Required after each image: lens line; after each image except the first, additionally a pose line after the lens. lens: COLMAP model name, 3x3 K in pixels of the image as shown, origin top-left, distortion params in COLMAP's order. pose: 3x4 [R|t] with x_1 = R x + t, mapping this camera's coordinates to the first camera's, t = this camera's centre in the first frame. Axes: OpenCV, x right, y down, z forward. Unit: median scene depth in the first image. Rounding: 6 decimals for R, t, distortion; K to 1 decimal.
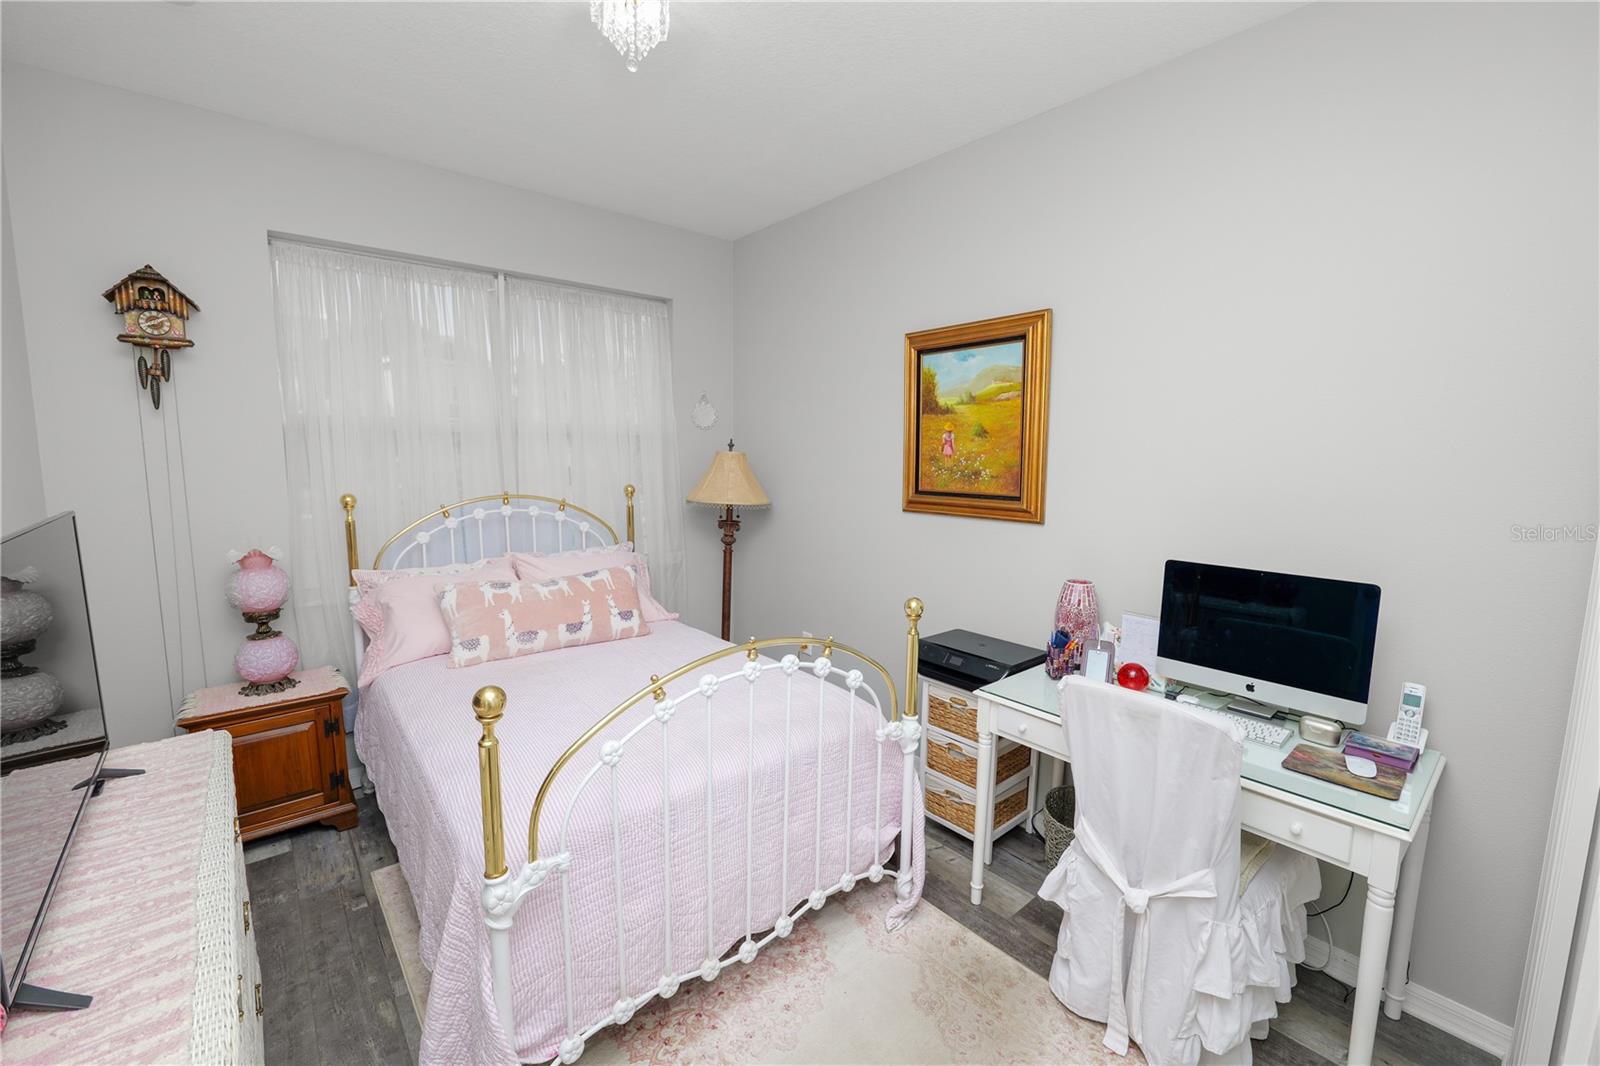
lens RADIAL K [[652.1, 0, 799.3], [0, 652.1, 533.0], [0, 0, 1]] dist [-0.012862, 0.000969]
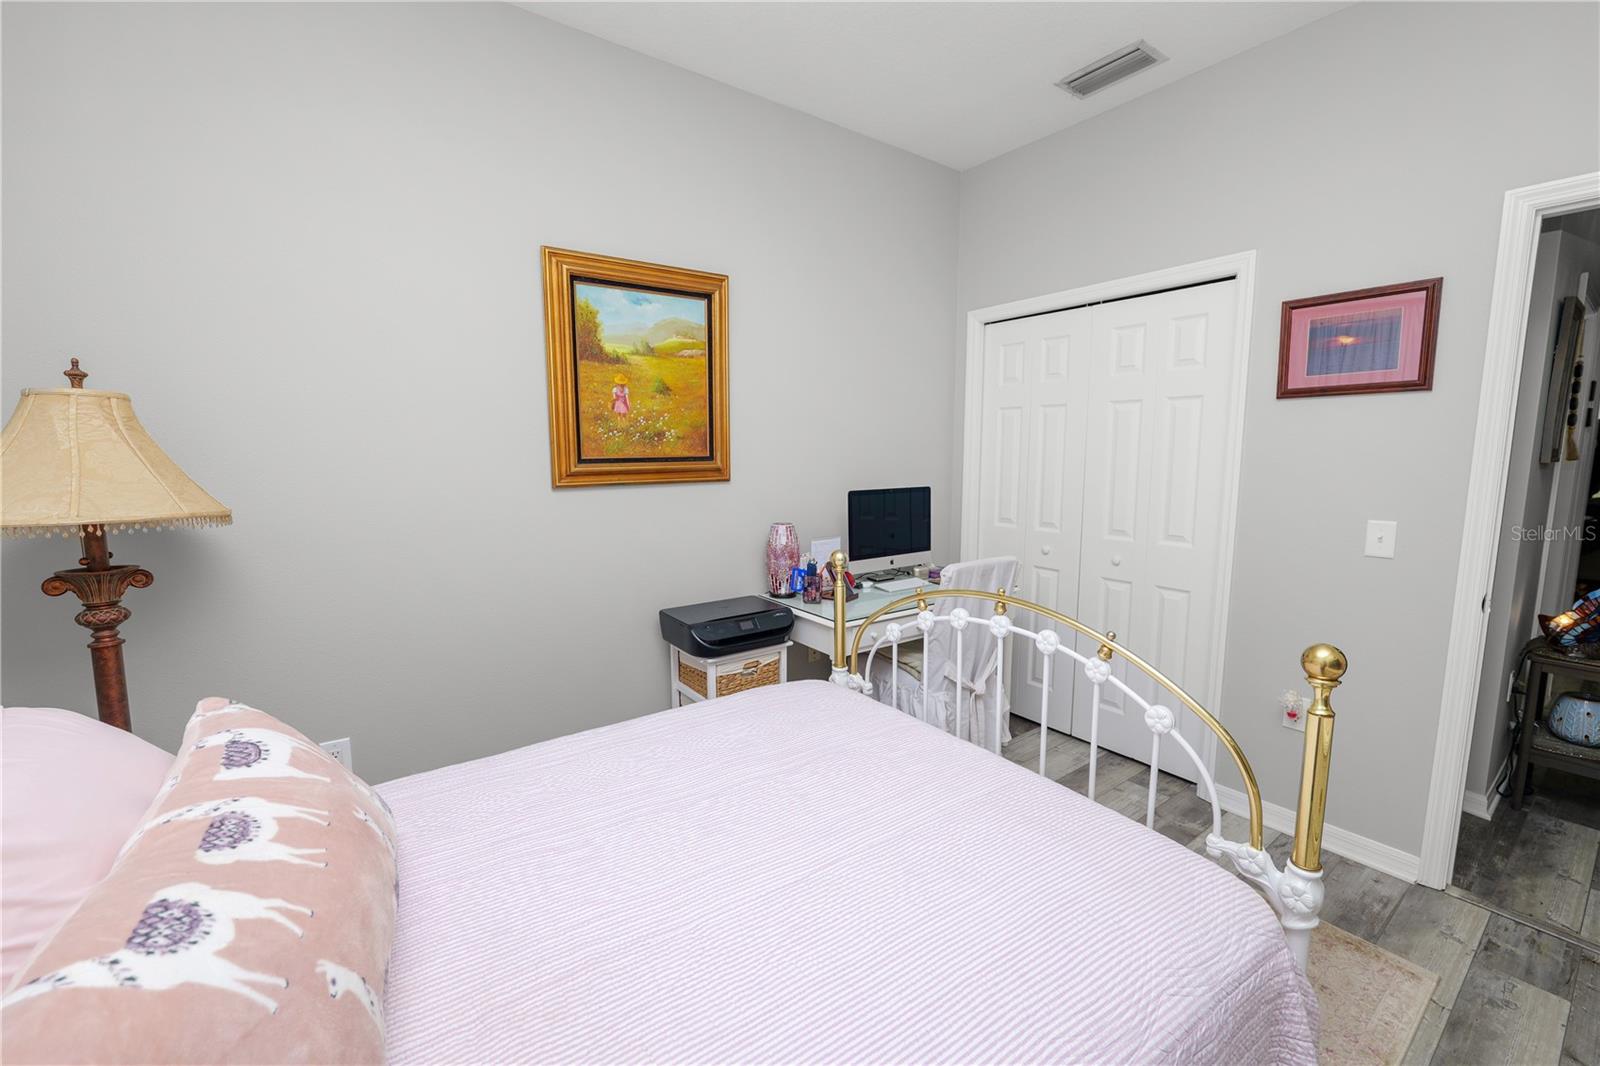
lens RADIAL K [[652.1, 0, 800.5], [0, 652.1, 529.6], [0, 0, 1]] dist [-0.012862, 0.000969]
pose [[0.069175, -0.132229, 0.988802, -0.628046], [0.129459, 0.983985, 0.122528, -0.046956], [-0.989169, 0.119534, 0.085186, 0.745384]]
